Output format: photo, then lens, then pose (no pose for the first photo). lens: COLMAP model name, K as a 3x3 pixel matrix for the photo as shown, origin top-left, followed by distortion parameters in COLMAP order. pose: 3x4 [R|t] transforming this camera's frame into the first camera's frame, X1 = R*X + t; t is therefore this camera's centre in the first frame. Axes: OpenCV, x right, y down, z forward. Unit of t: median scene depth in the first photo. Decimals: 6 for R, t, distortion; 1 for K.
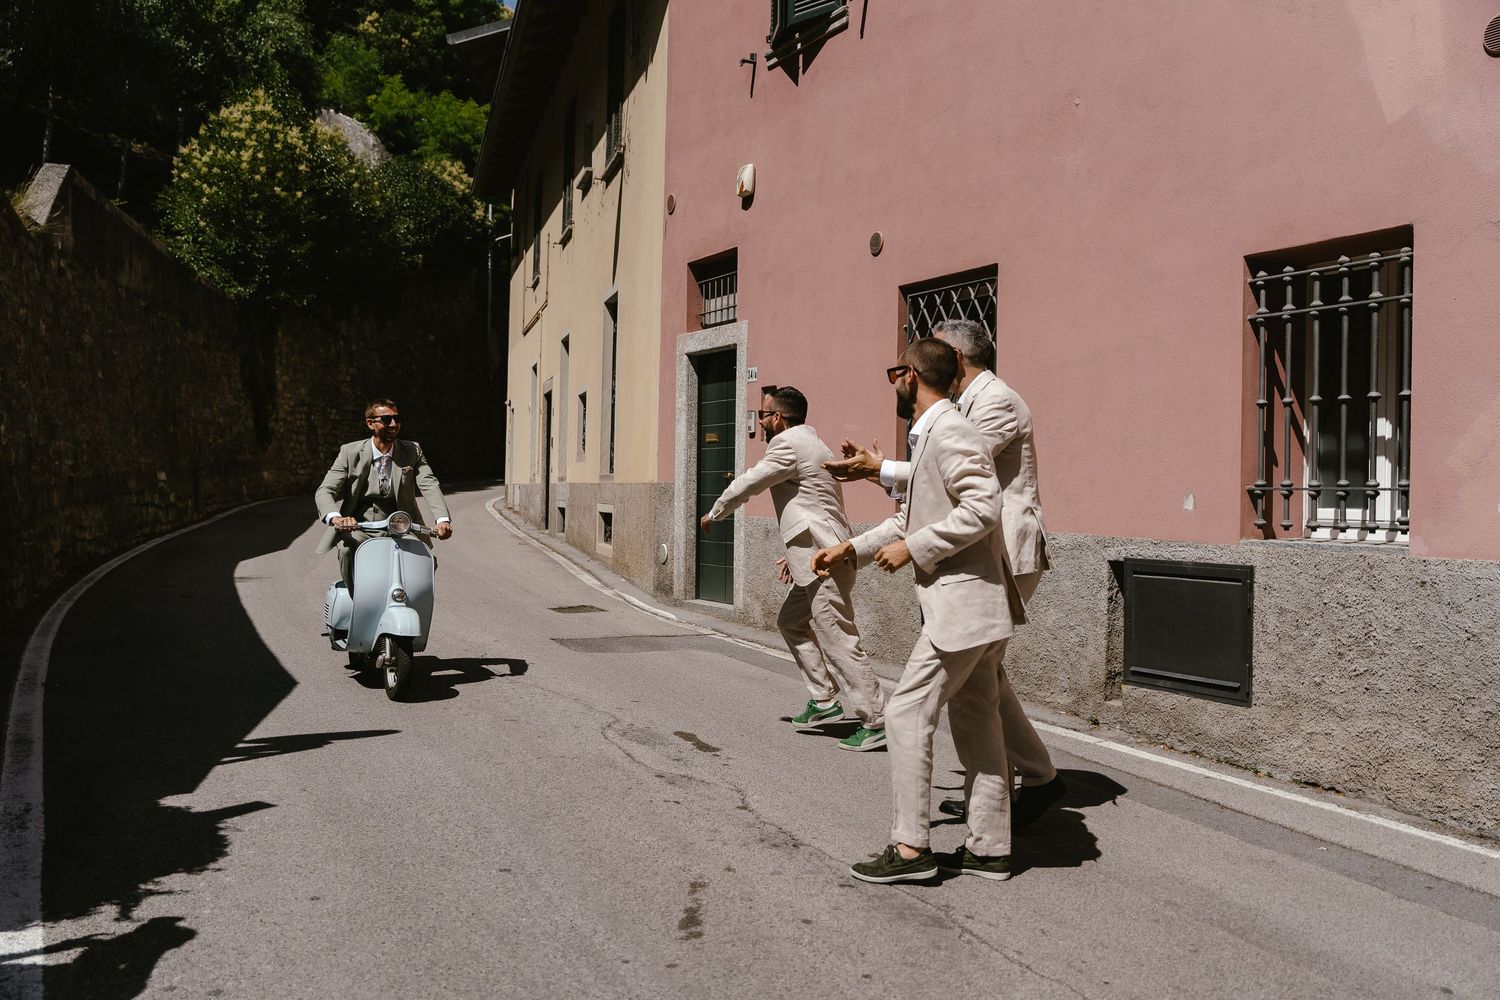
lens RADIAL K [[1261.3, 0, 750.0], [0, 1261.3, 500.0], [0, 0, 1]] dist [0.000447, 0.005063]
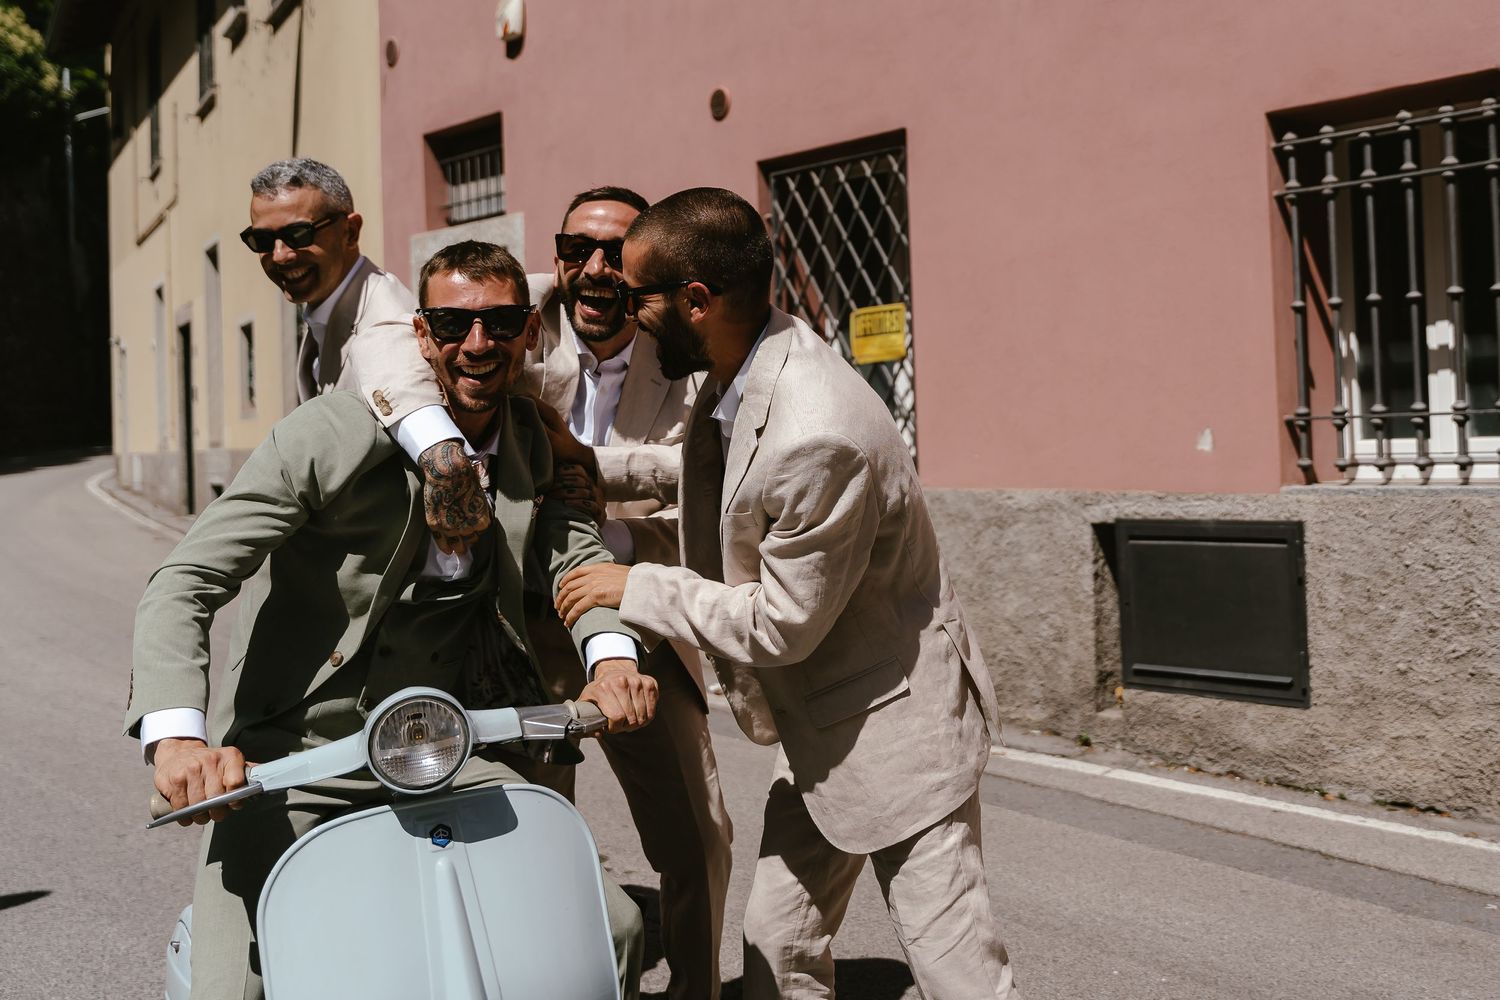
lens RADIAL K [[1494.7, 0, 873.5], [0, 1494.7, 421.5], [0, 0, 1]] dist [0.006597, -0.009702]
pose [[0.955378, -0.045747, 0.291823, -0.065260], [0.049864, 0.998734, -0.006680, -0.008807], [-0.291147, 0.020933, 0.956449, 0.133734]]
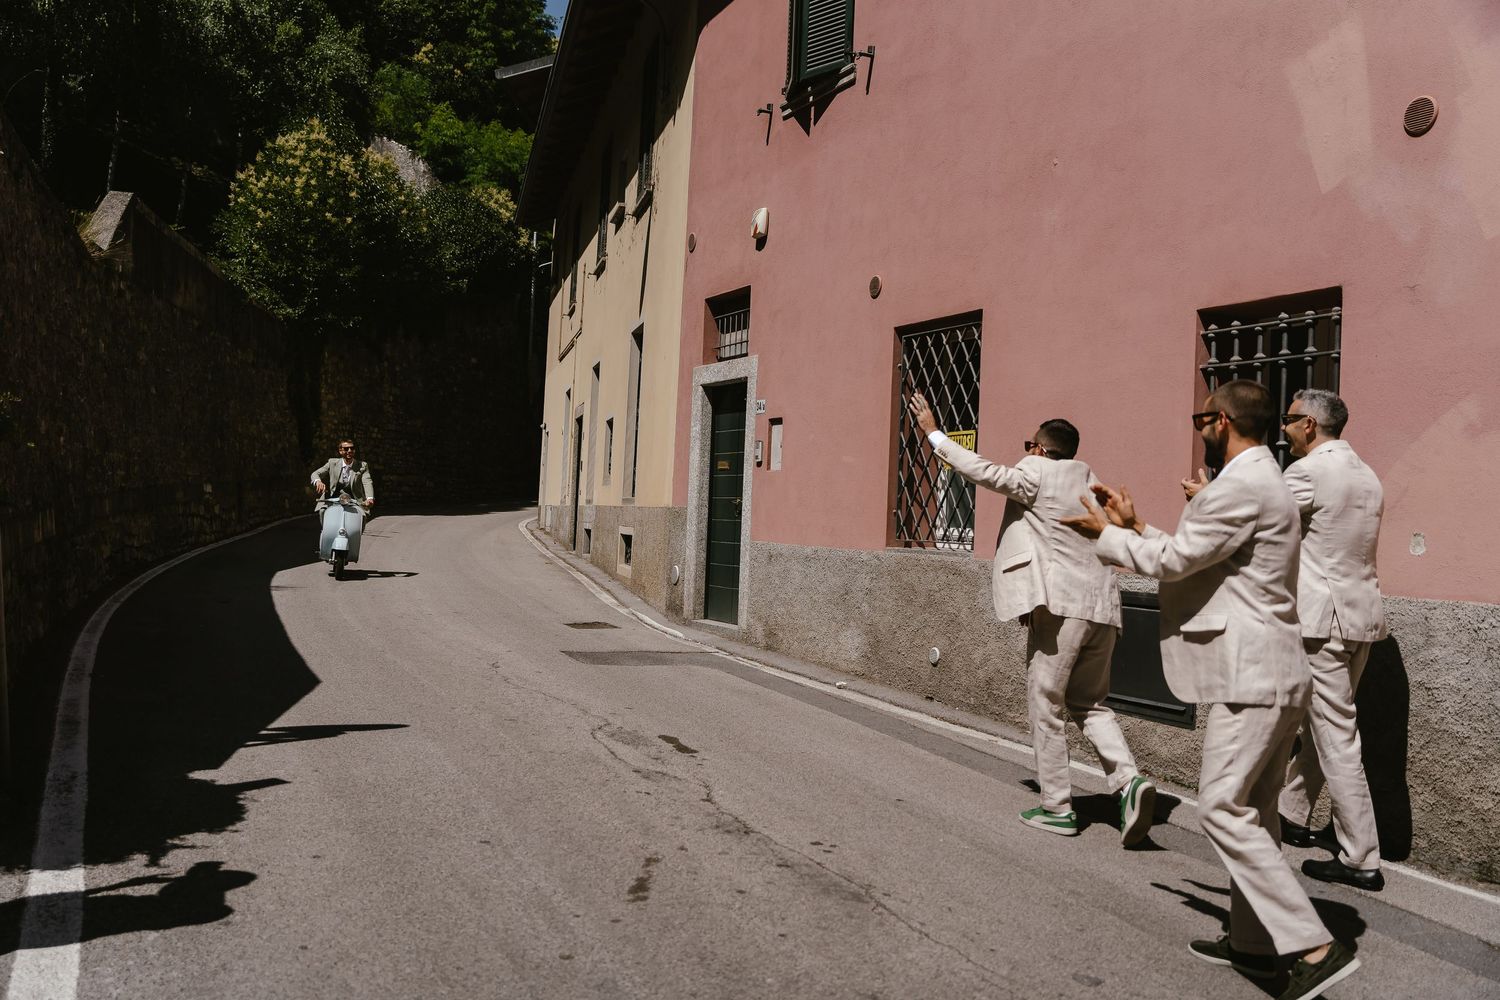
lens RADIAL K [[1275.1, 0, 750.0], [0, 1275.1, 500.0], [0, 0, 1]] dist [0.003252, -0.000302]
pose [[0.998981, 0.026758, -0.036347, 0.033565], [-0.027561, 0.999383, -0.021765, 0.002051], [0.035742, 0.022745, 0.999102, -0.062380]]
